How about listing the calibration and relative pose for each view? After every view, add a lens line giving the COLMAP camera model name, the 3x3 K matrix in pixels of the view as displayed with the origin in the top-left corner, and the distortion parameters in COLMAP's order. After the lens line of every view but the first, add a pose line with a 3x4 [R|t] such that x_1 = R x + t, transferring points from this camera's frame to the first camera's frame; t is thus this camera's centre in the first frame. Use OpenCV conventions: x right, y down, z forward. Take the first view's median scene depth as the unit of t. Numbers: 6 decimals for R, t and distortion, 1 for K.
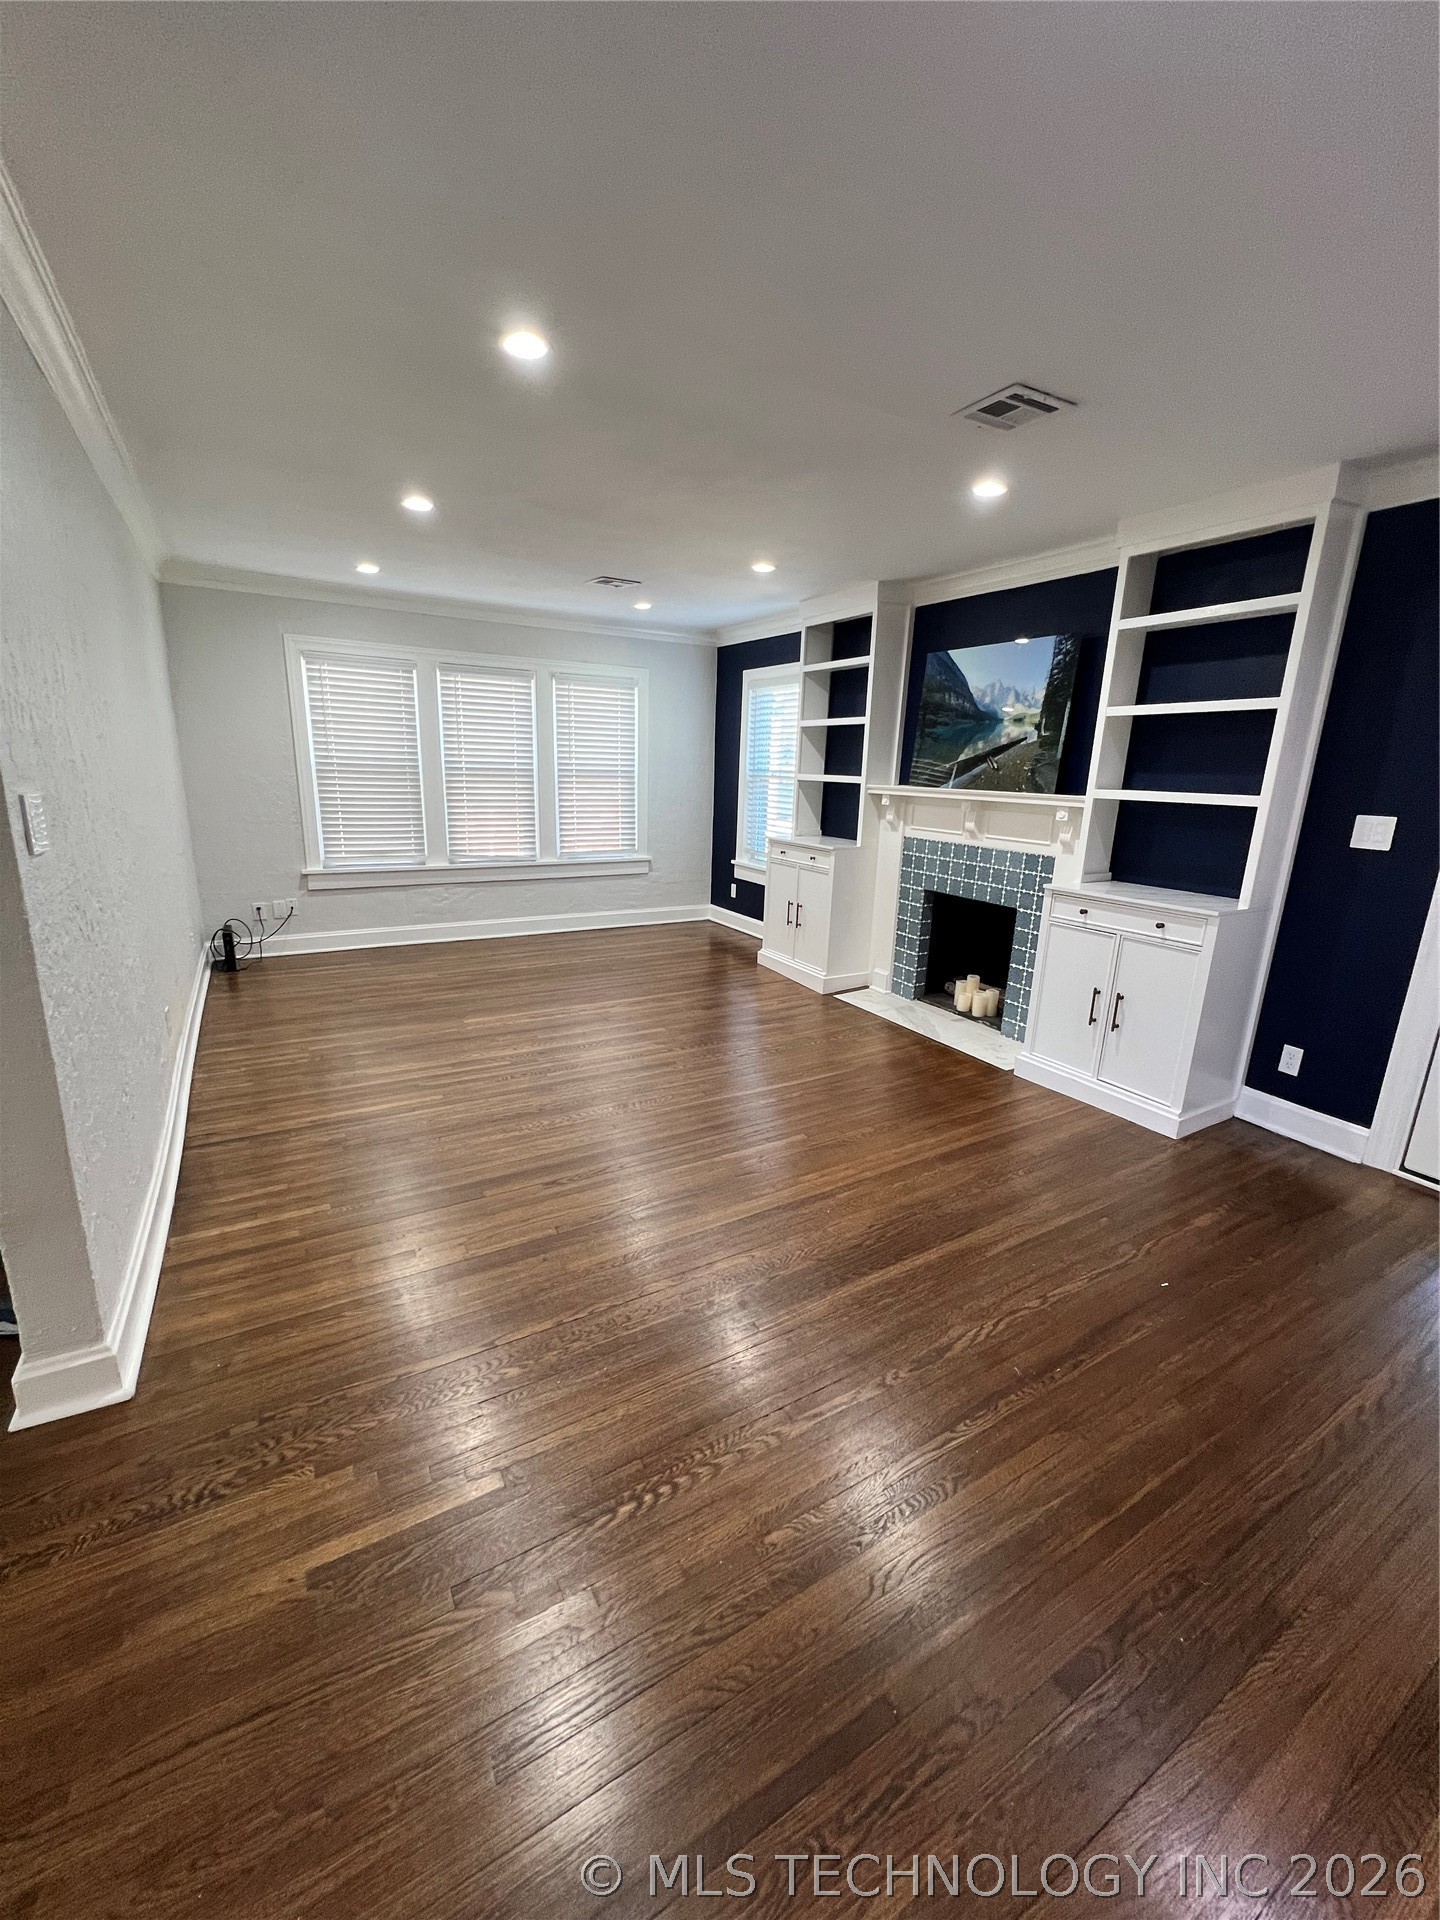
lens RADIAL K [[770.5, 0, 722.7], [0, 770.5, 965.1], [0, 0, 1]] dist [0.001060, 0.000074]
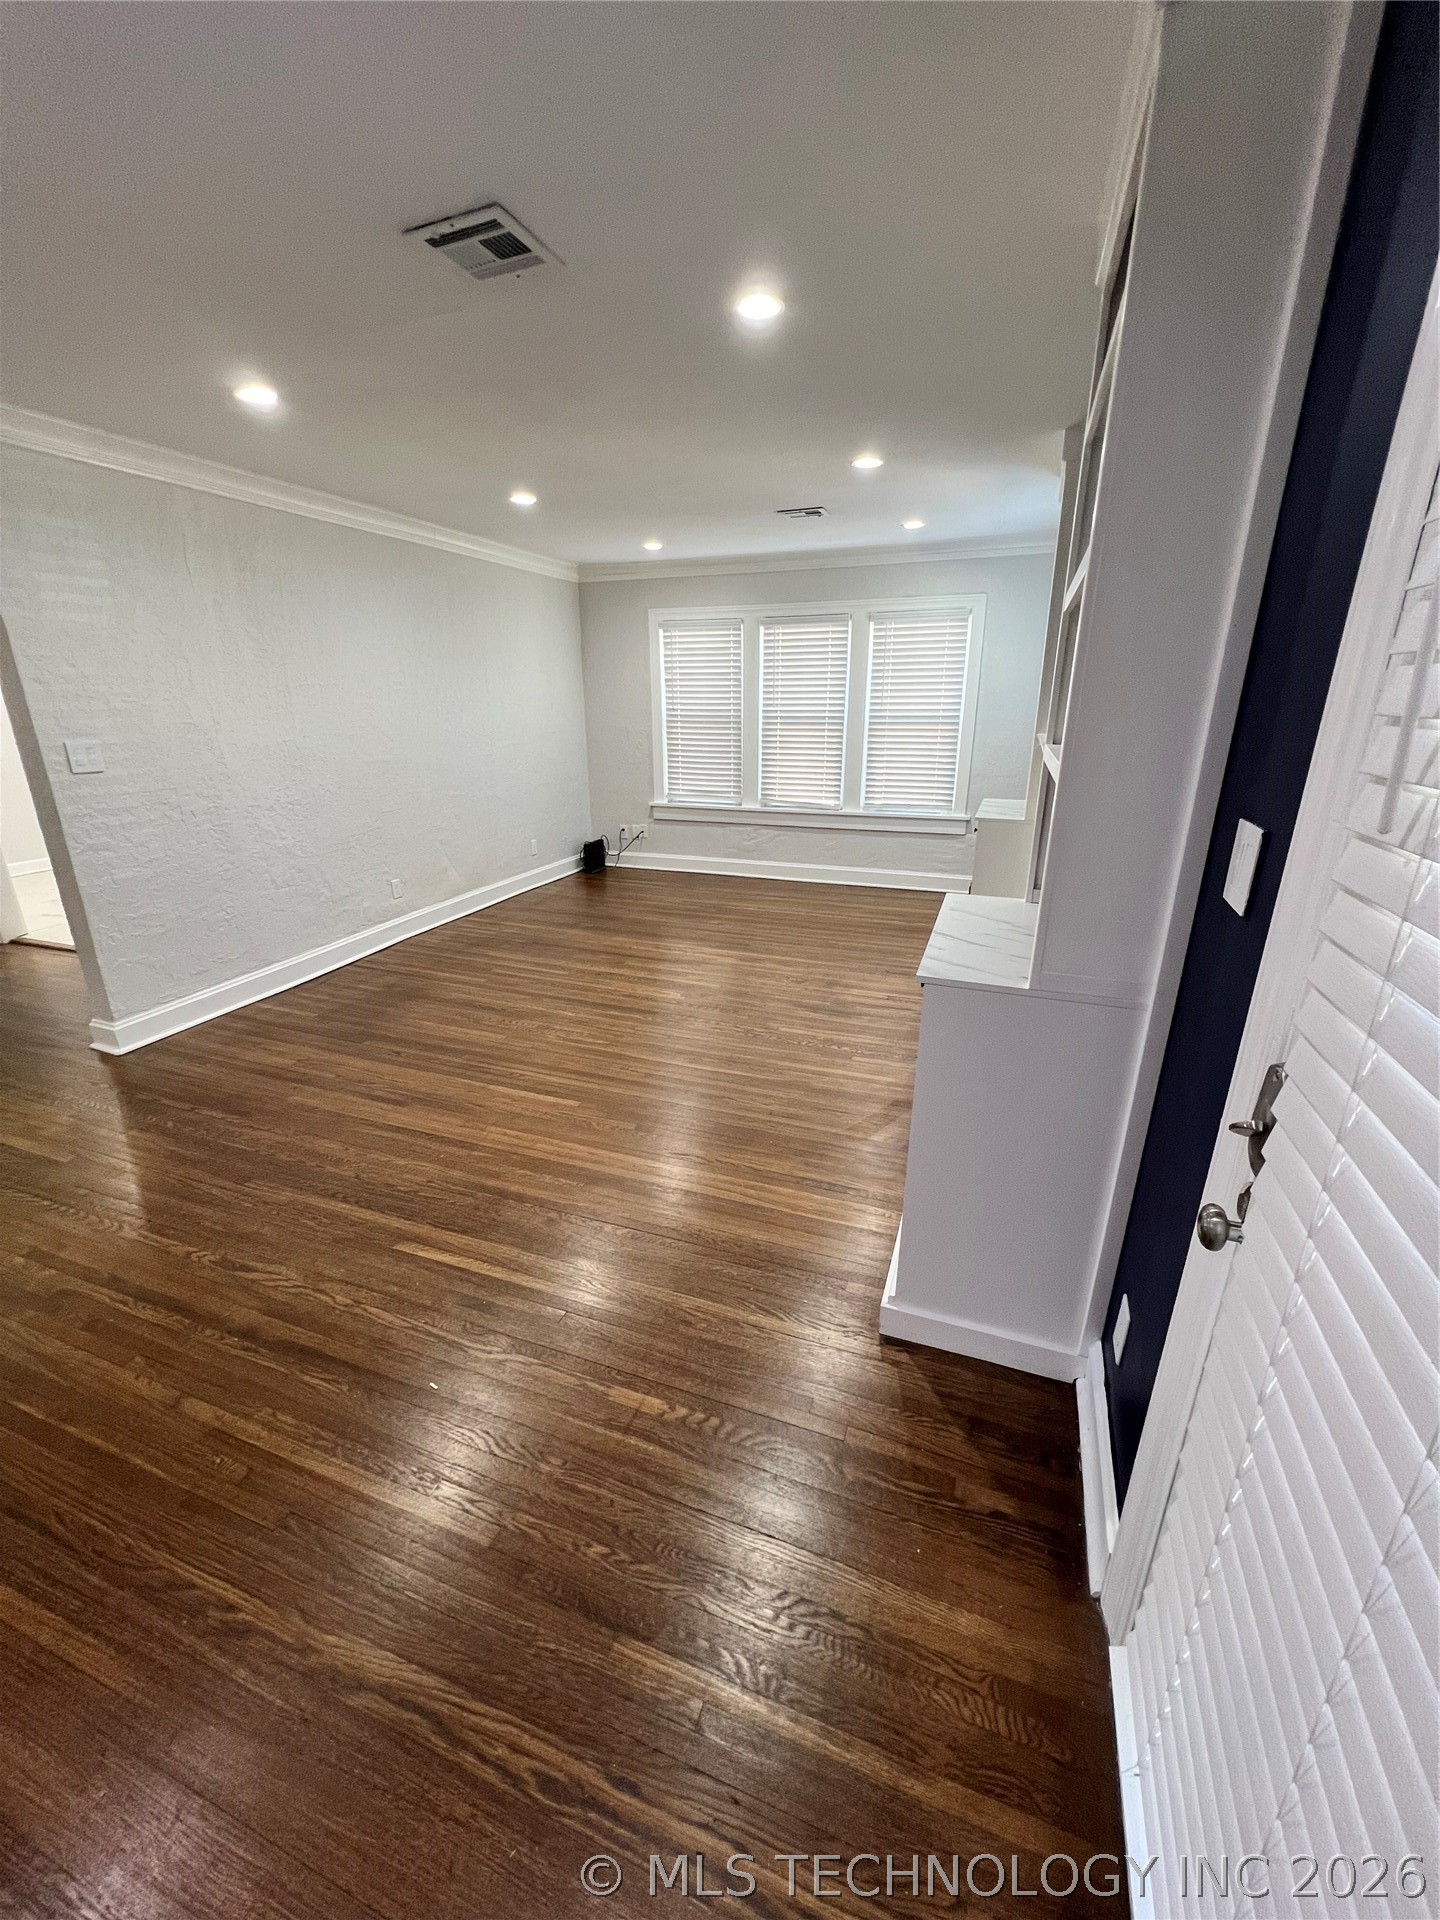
lens RADIAL K [[772.1, 0, 717.0], [0, 772.1, 954.6], [0, 0, 1]] dist [-0.009835, -0.000076]
pose [[0.628644, 0.212427, -0.748119, 0.501715], [-0.175309, 0.975920, 0.129799, -0.063502], [0.757677, 0.049555, 0.650746, 0.281187]]
